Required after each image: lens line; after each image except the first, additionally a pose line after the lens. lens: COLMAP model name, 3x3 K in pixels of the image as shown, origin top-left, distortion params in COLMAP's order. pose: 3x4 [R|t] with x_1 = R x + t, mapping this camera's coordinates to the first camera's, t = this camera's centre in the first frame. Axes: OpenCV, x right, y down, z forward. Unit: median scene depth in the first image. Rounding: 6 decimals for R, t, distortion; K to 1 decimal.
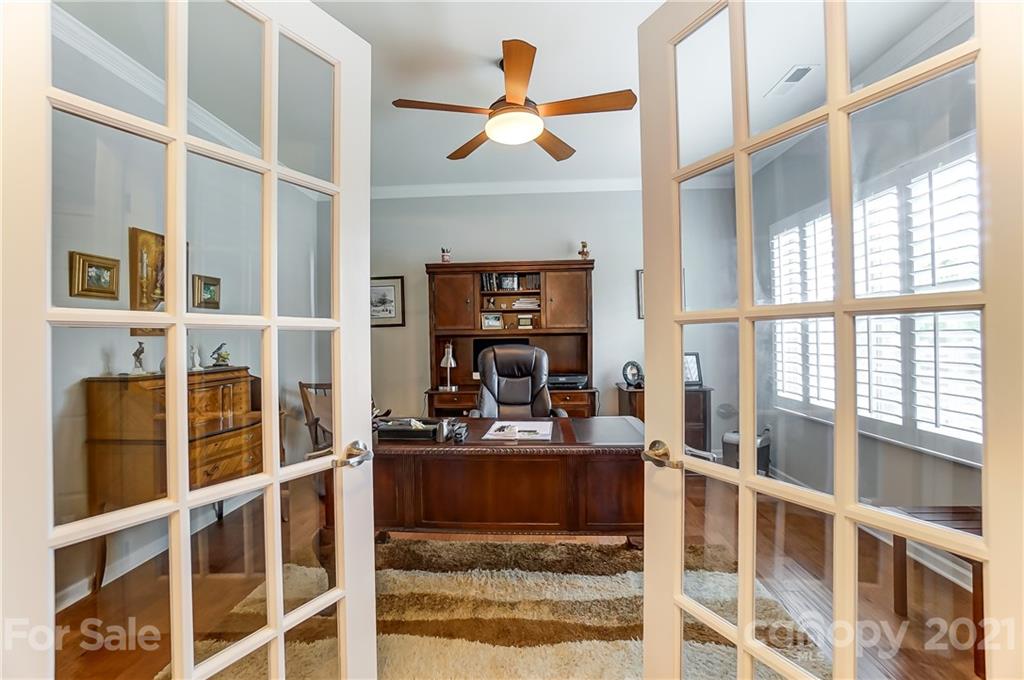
lens RADIAL K [[467.7, 0, 507.3], [0, 467.7, 333.6], [0, 0, 1]] dist [-0.035011, 0.000553]
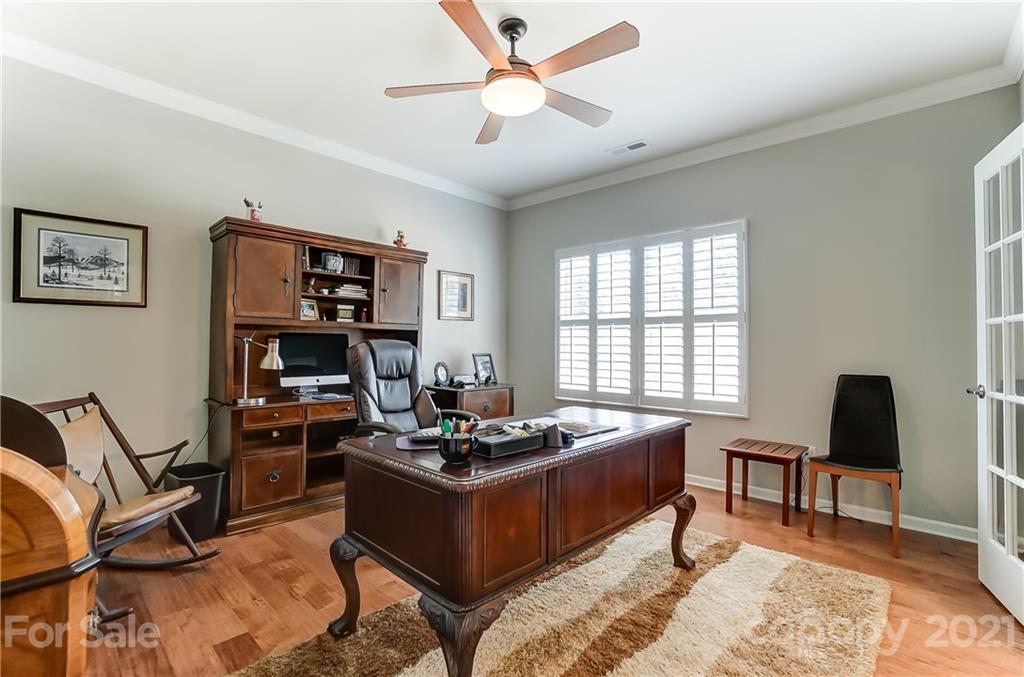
lens RADIAL K [[467.7, 0, 507.3], [0, 467.7, 332.1], [0, 0, 1]] dist [-0.035011, 0.000553]
pose [[0.633805, 0.042313, 0.772335, -0.443420], [-0.023527, 0.999095, -0.035429, 0.031283], [-0.773135, 0.004284, 0.634227, 0.285376]]
